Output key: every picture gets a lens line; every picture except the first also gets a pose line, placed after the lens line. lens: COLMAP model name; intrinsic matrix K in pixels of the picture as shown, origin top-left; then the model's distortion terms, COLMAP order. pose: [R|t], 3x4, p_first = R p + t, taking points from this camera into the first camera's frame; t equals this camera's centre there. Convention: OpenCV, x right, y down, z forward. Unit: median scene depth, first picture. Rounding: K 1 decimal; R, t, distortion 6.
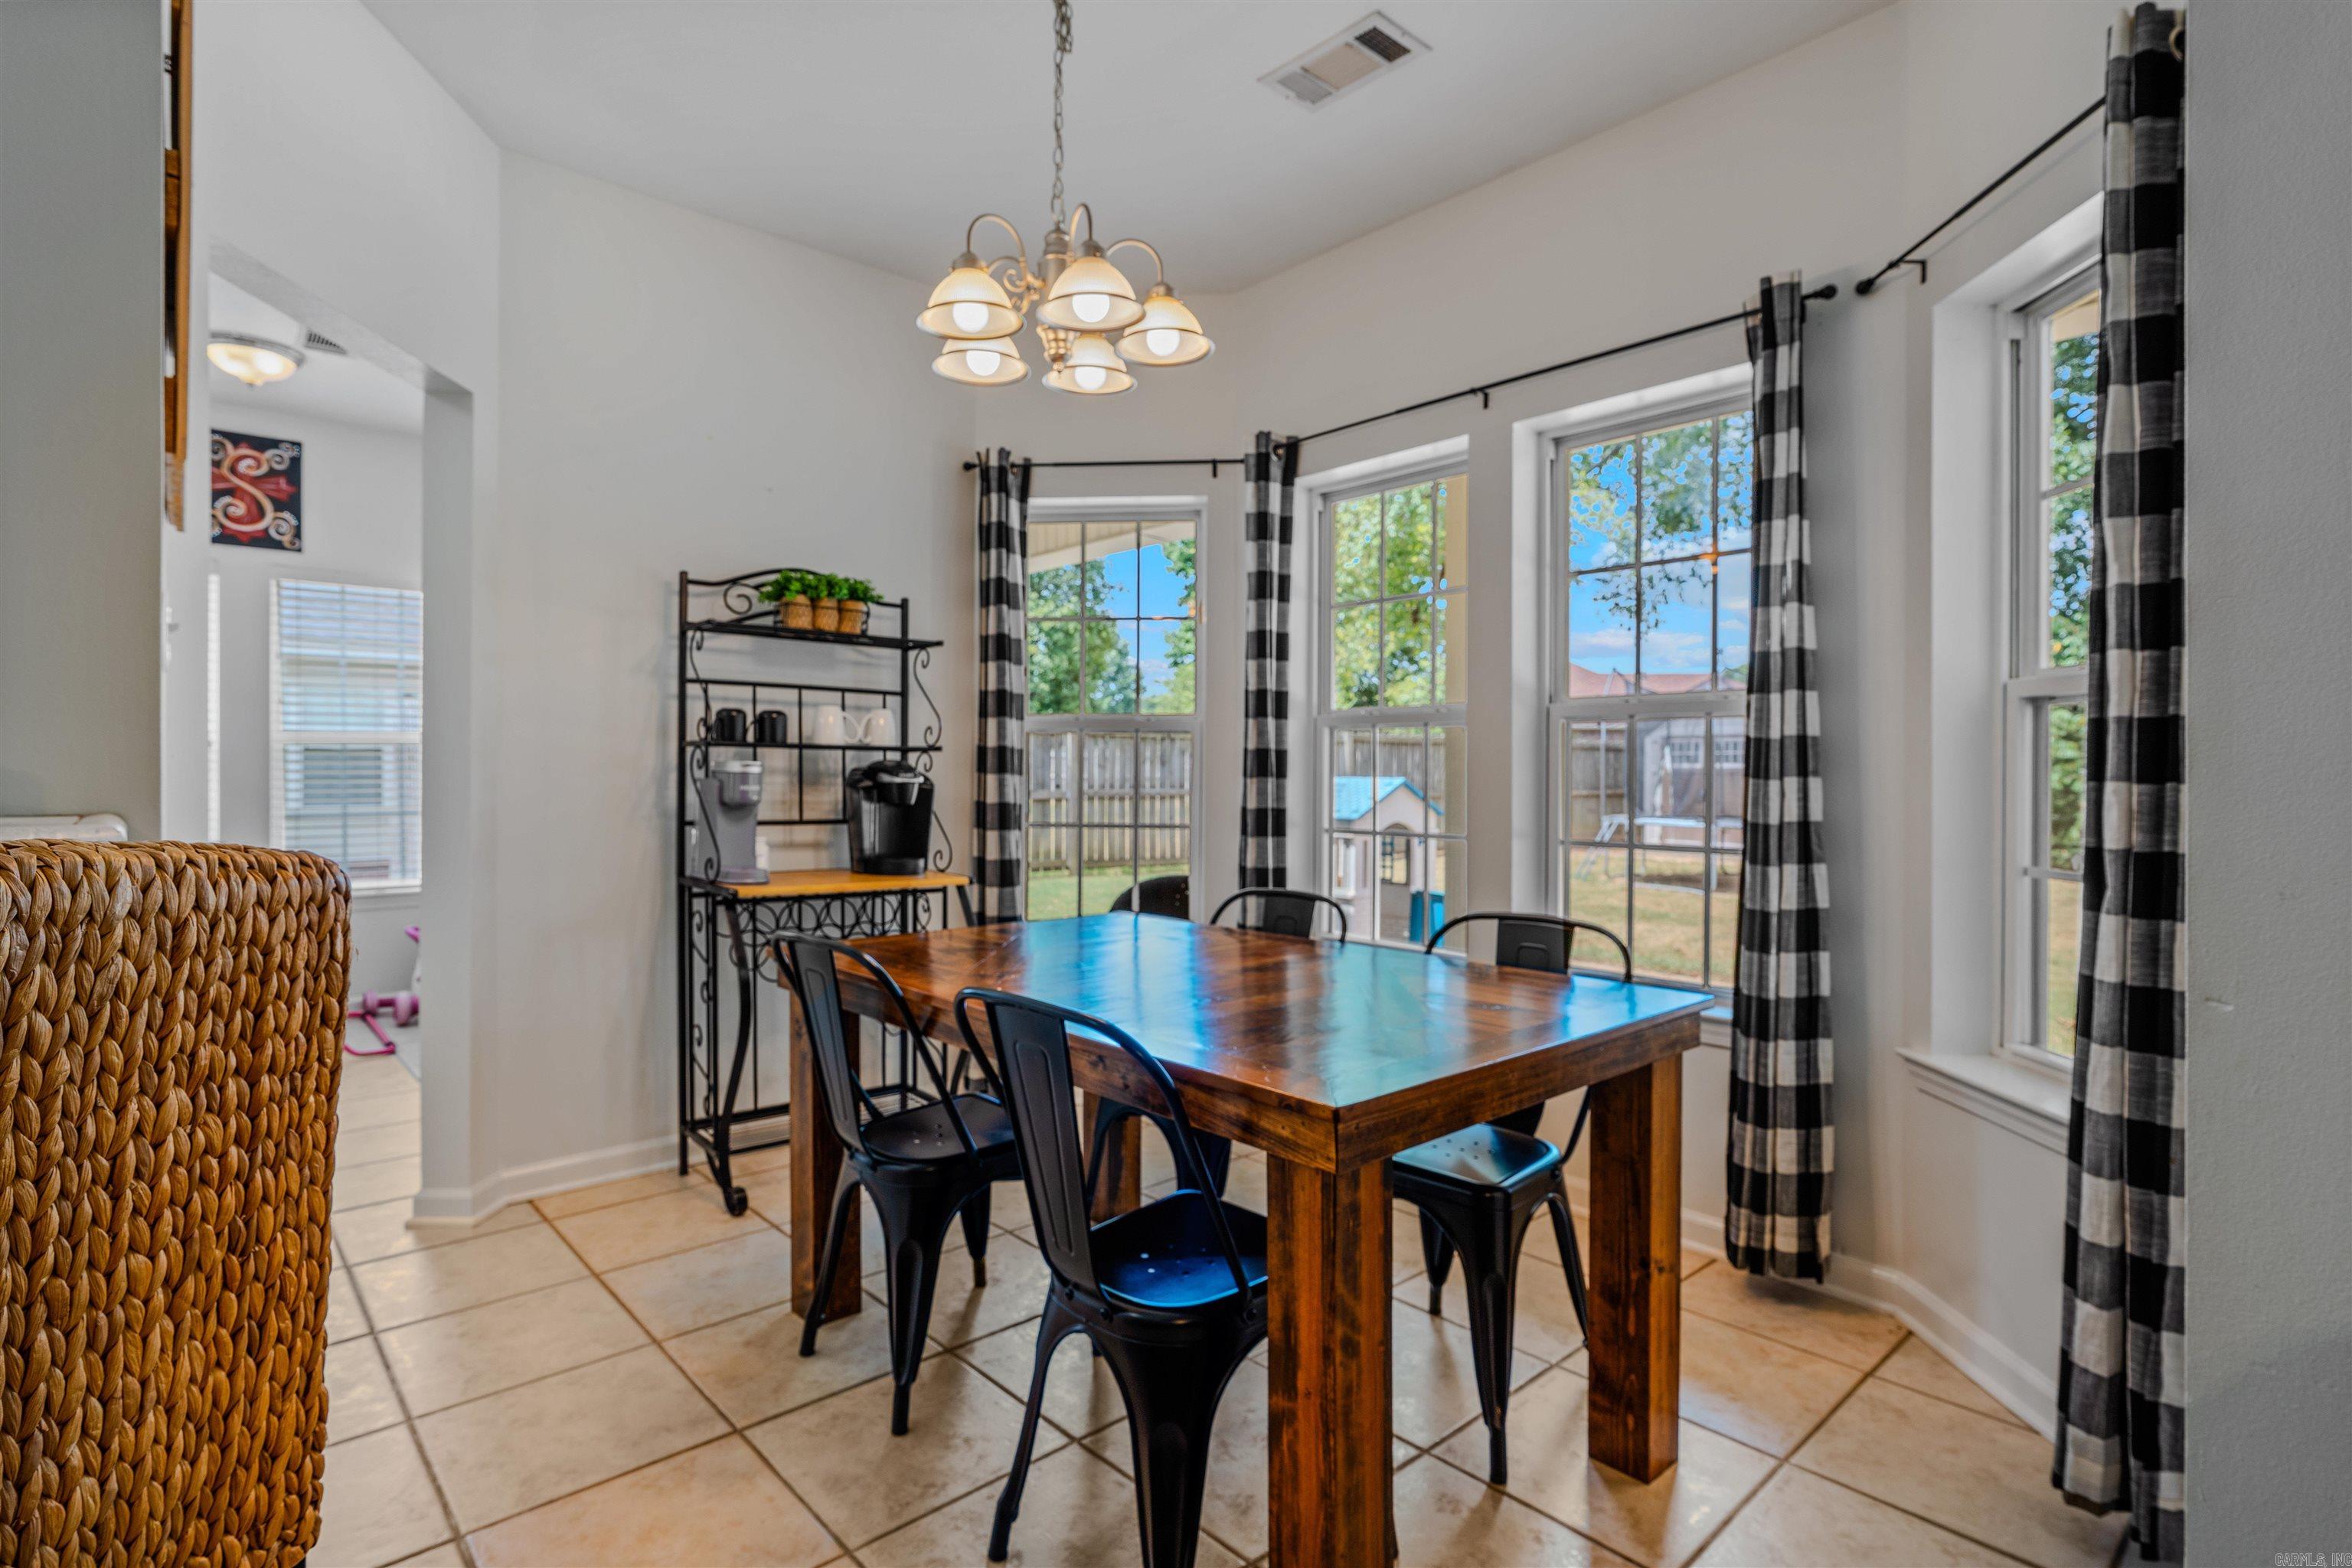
lens RADIAL K [[1157.7, 0, 1183.9], [0, 1157.7, 777.8], [0, 0, 1]] dist [-0.002683, 0.000346]
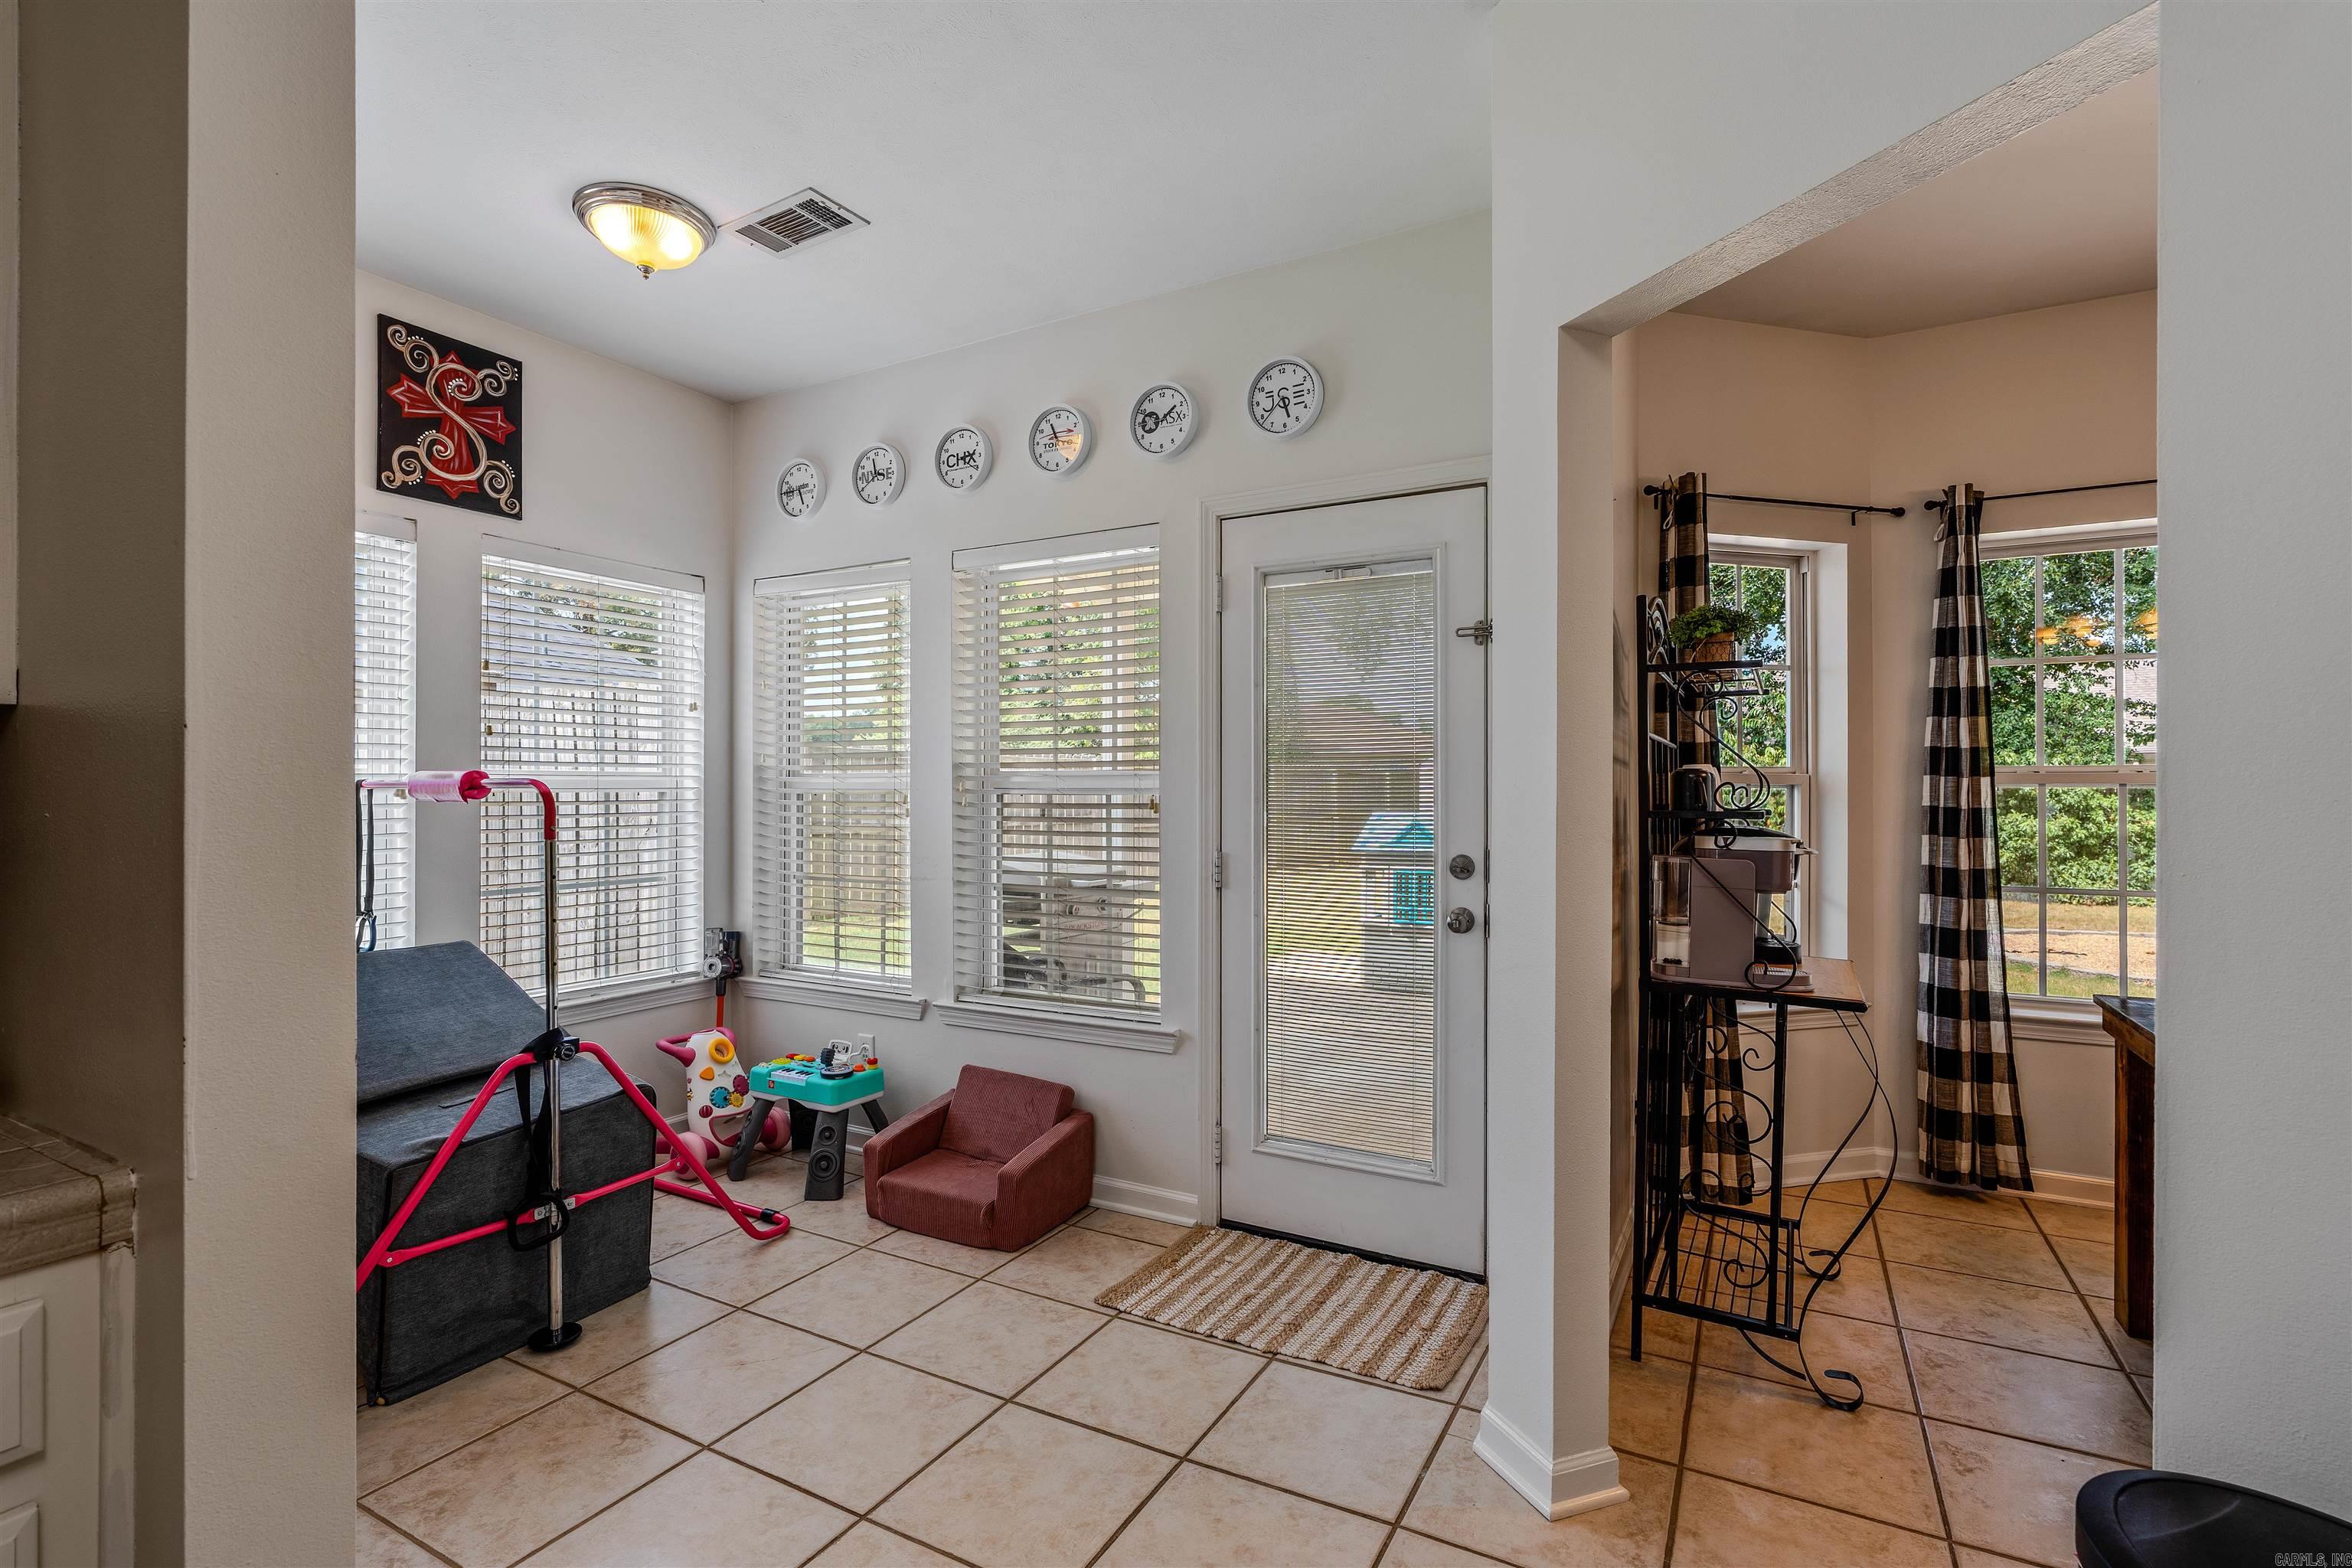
lens RADIAL K [[1089.5, 0, 1188.0], [0, 1089.5, 783.8], [0, 0, 1]] dist [-0.004088, 0.000967]
pose [[0.941992, -0.000899, 0.335635, -0.923882], [0.005119, 0.999919, -0.011690, -0.039516], [-0.335597, 0.012730, 0.941920, 0.380586]]
